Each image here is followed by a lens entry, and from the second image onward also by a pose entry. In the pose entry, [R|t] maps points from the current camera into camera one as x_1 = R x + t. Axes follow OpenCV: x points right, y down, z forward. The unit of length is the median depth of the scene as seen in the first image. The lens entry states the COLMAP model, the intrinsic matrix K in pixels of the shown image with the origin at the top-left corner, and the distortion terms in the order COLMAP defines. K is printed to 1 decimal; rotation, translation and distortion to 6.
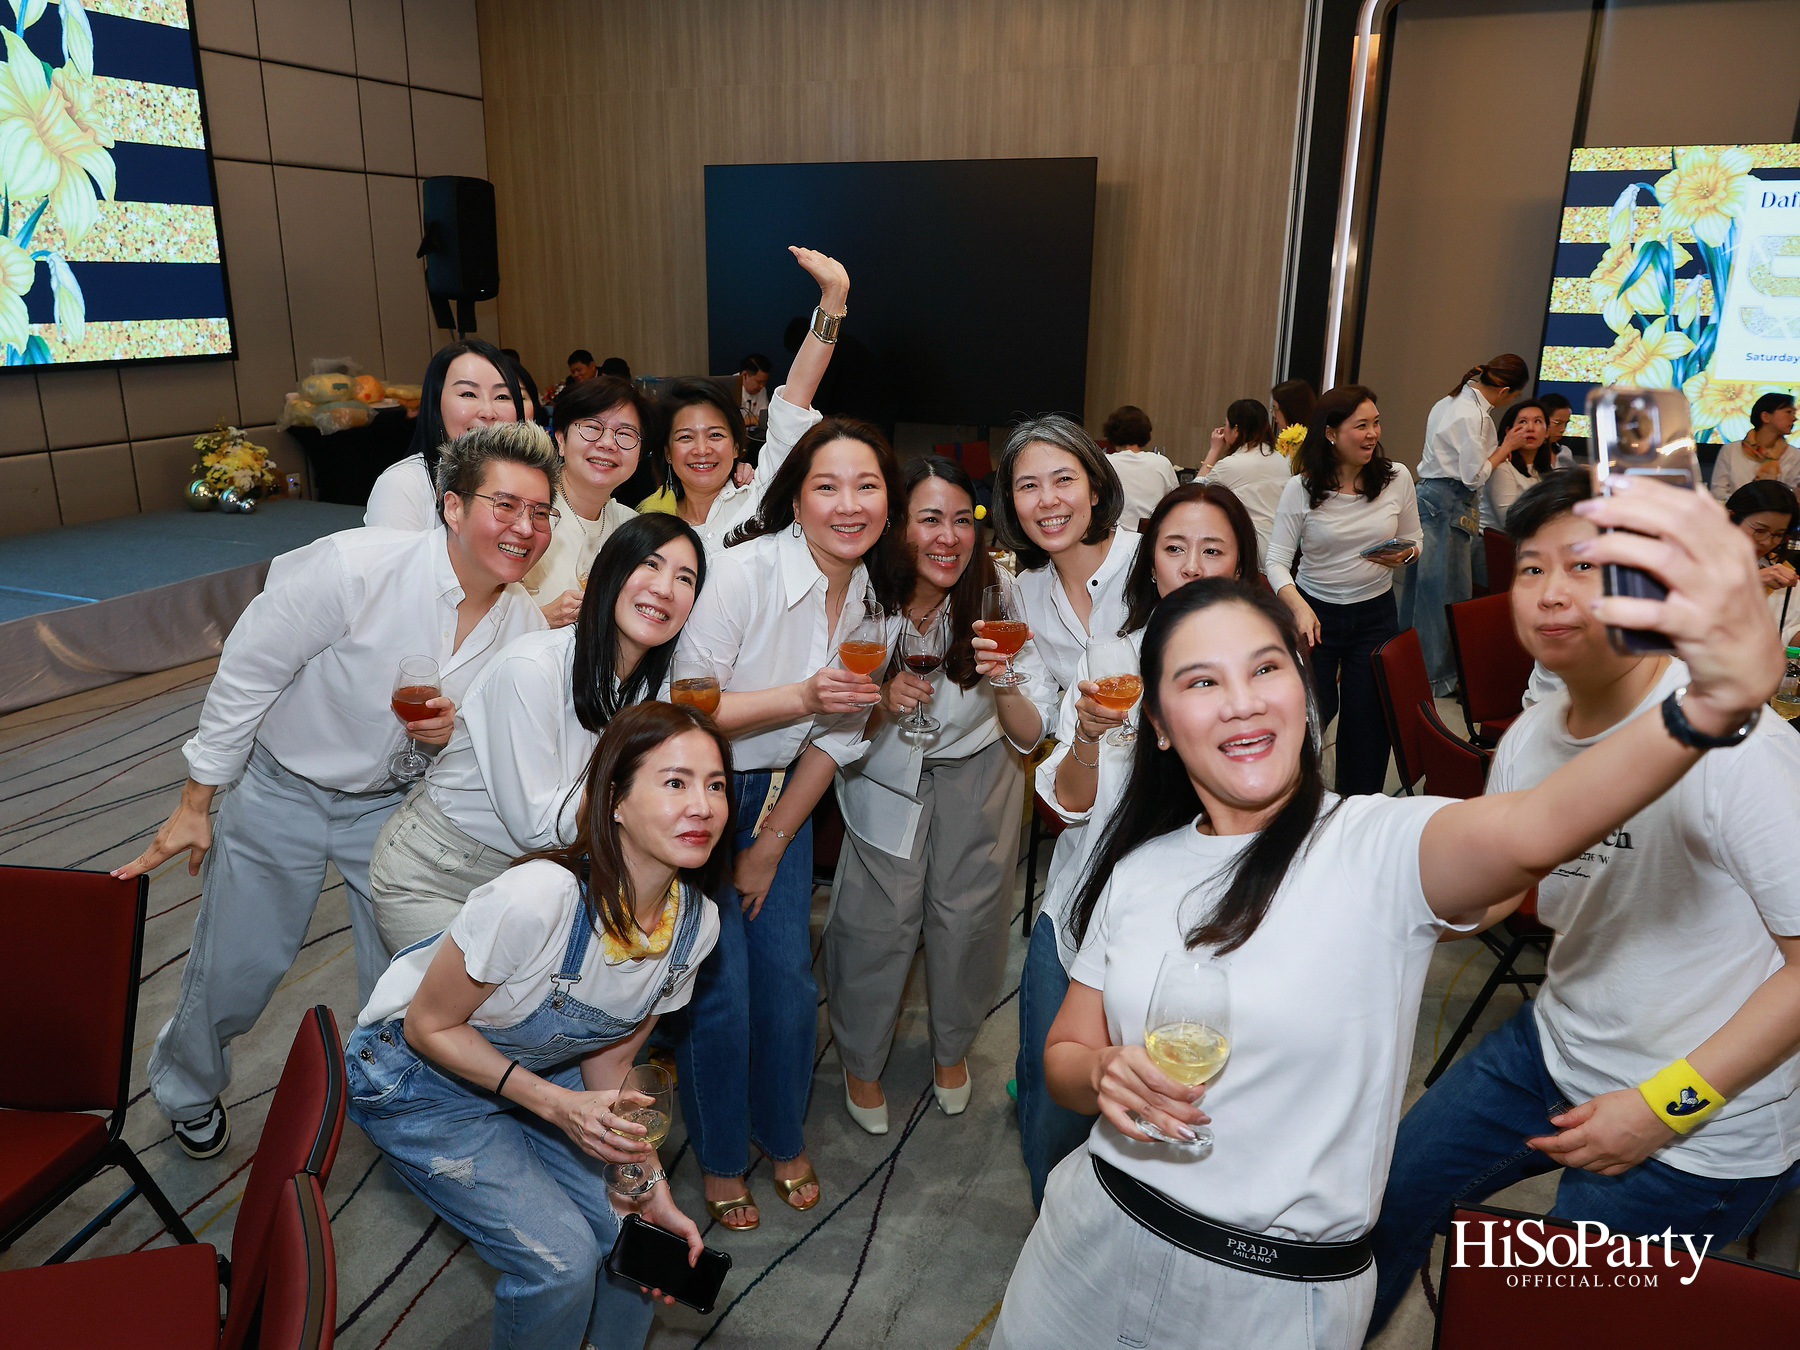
lens RADIAL K [[1343.3, 0, 895.5], [0, 1343.3, 688.7], [0, 0, 1]] dist [-0.010895, 0.003869]
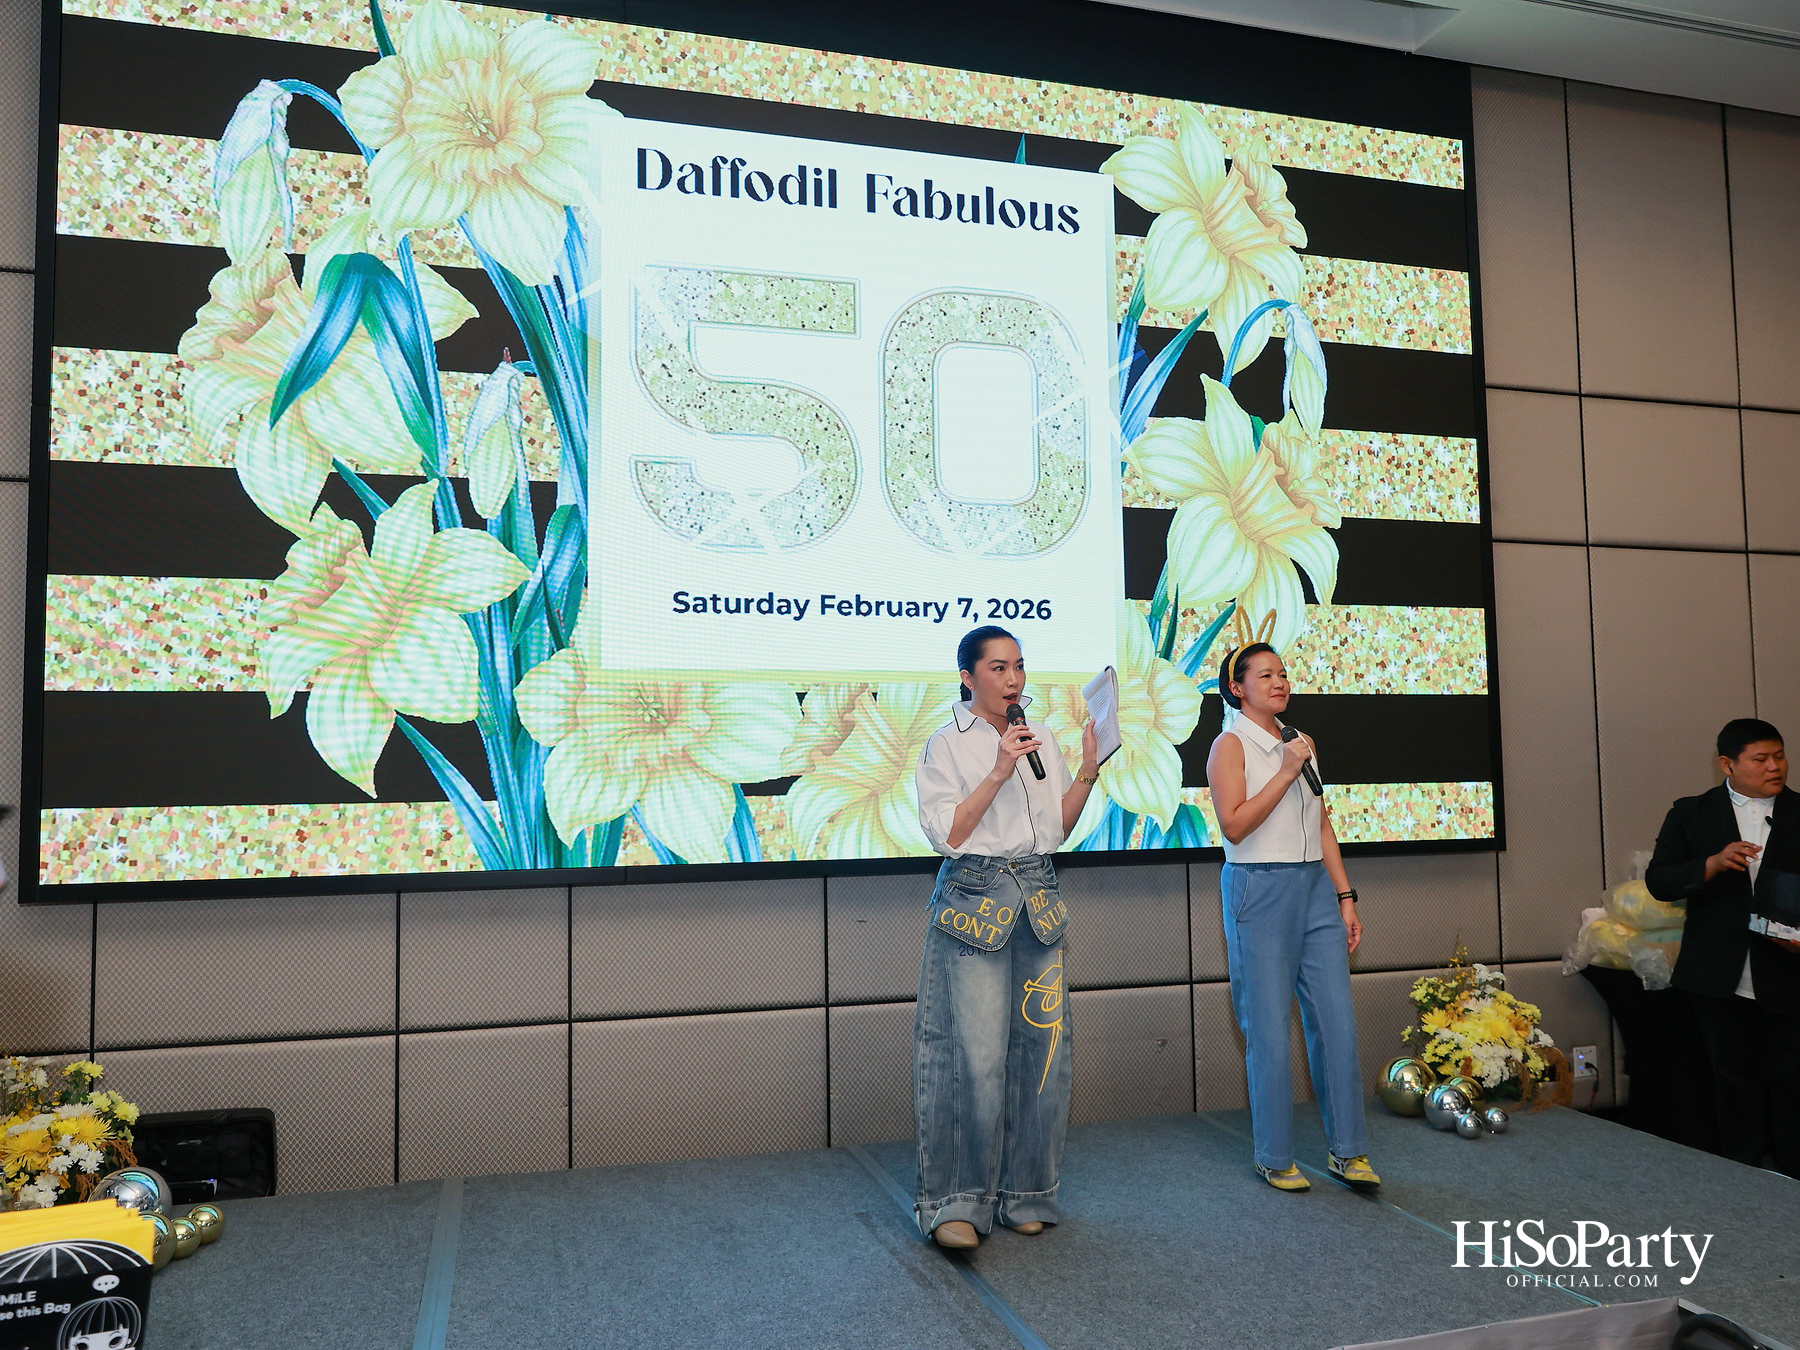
lens RADIAL K [[1343.3, 0, 891.4], [0, 1343.3, 679.0], [0, 0, 1]] dist [-0.010895, 0.003869]
pose [[0.625924, -0.071490, -0.776601, -0.210855], [-0.211465, 0.942927, -0.257238, -0.115954], [0.750668, 0.325235, 0.575082, 0.467108]]
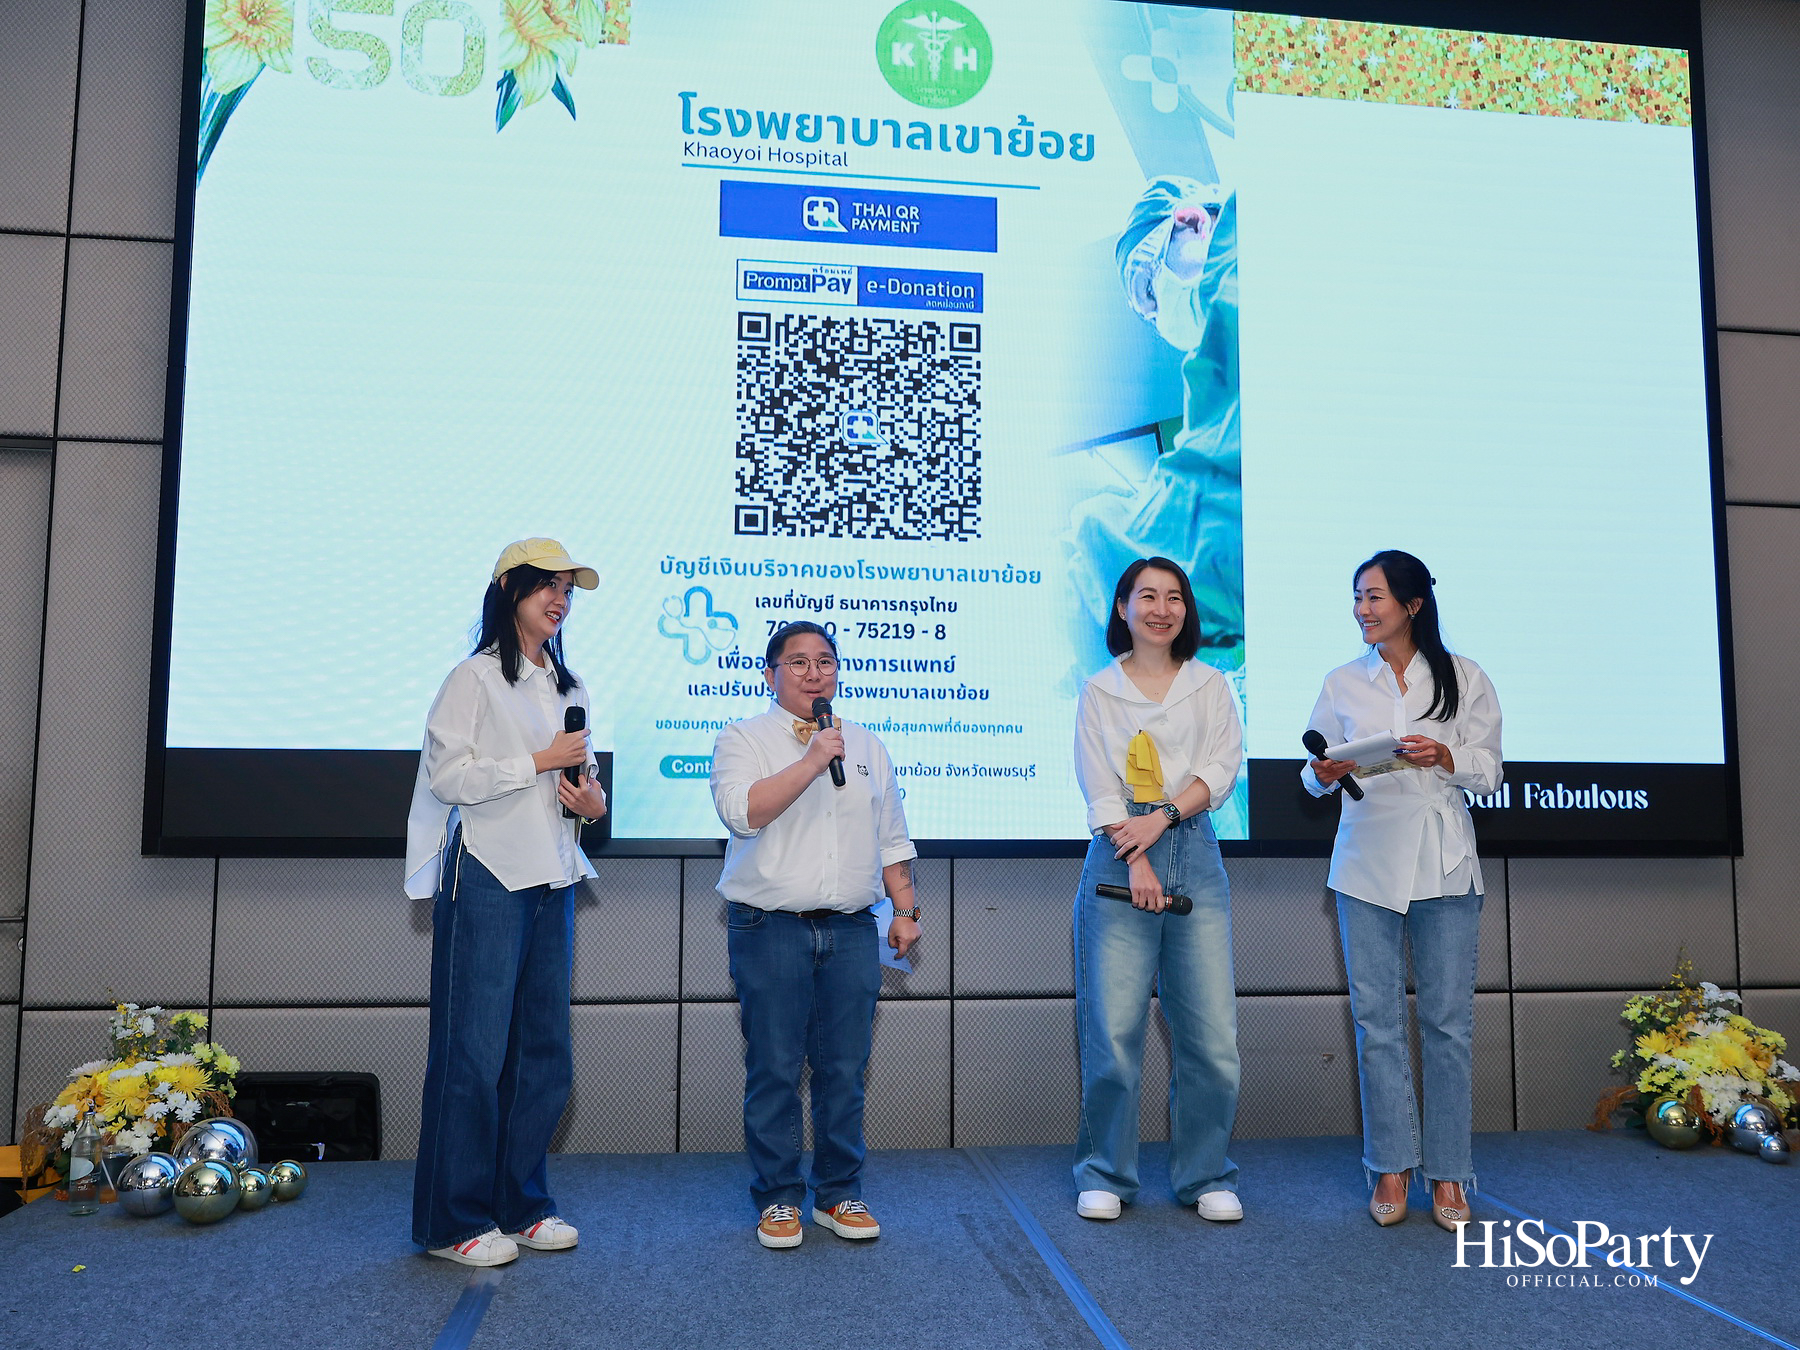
lens RADIAL K [[1343.3, 0, 889.6], [0, 1343.3, 684.5], [0, 0, 1]] dist [-0.010895, 0.003869]
pose [[0.503221, -0.086739, -0.859793, -0.225996], [-0.256250, 0.935222, -0.244327, -0.105983], [0.825290, 0.343273, 0.448397, 0.519071]]
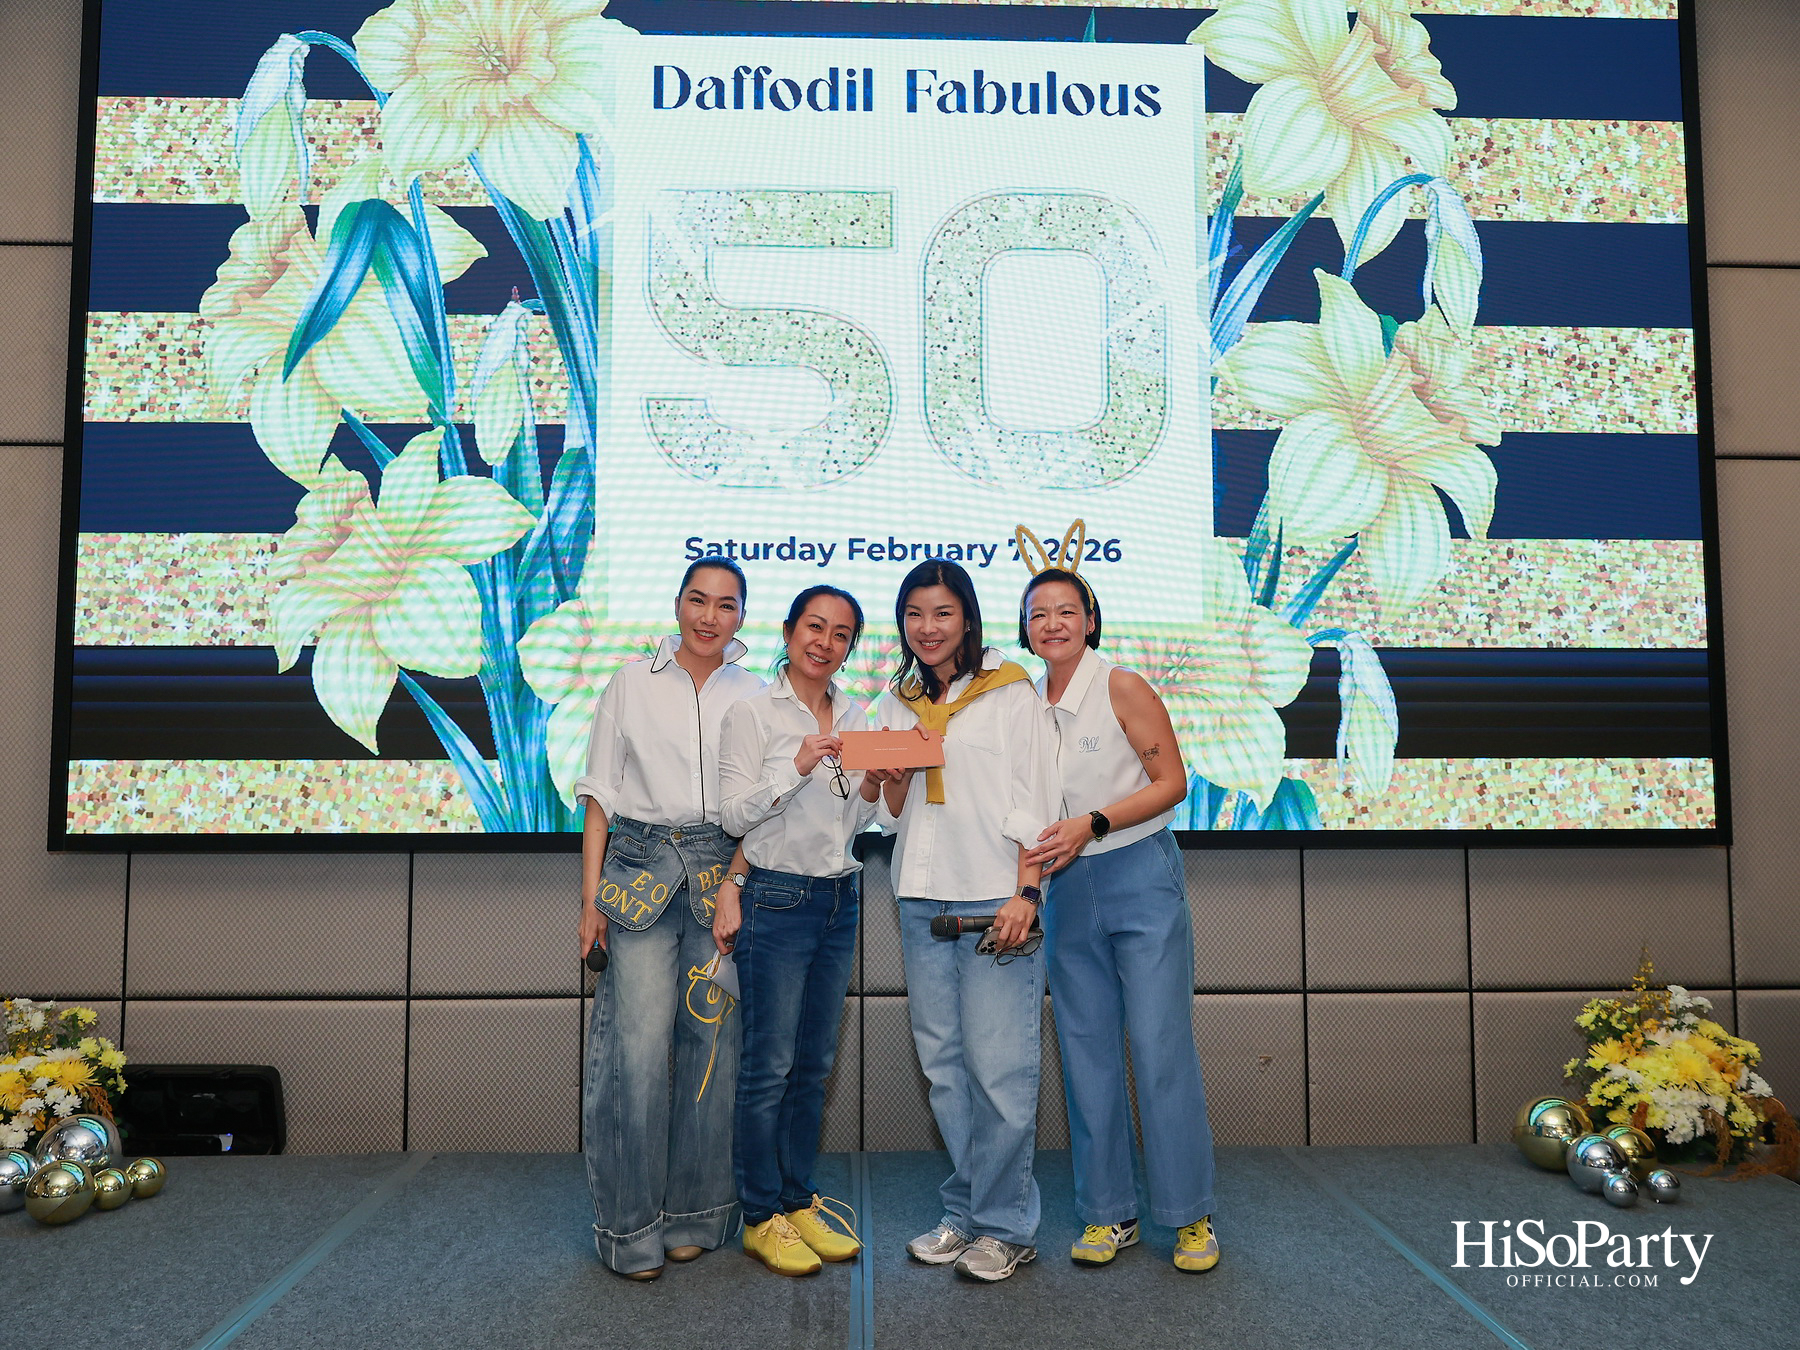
lens RADIAL K [[1343.3, 0, 892.4], [0, 1343.3, 675.9], [0, 0, 1]] dist [-0.010895, 0.003869]
pose [[0.419966, -0.075877, -0.904362, -0.201827], [-0.263265, 0.943464, -0.201413, -0.140875], [0.868516, 0.322674, 0.376247, 0.597912]]
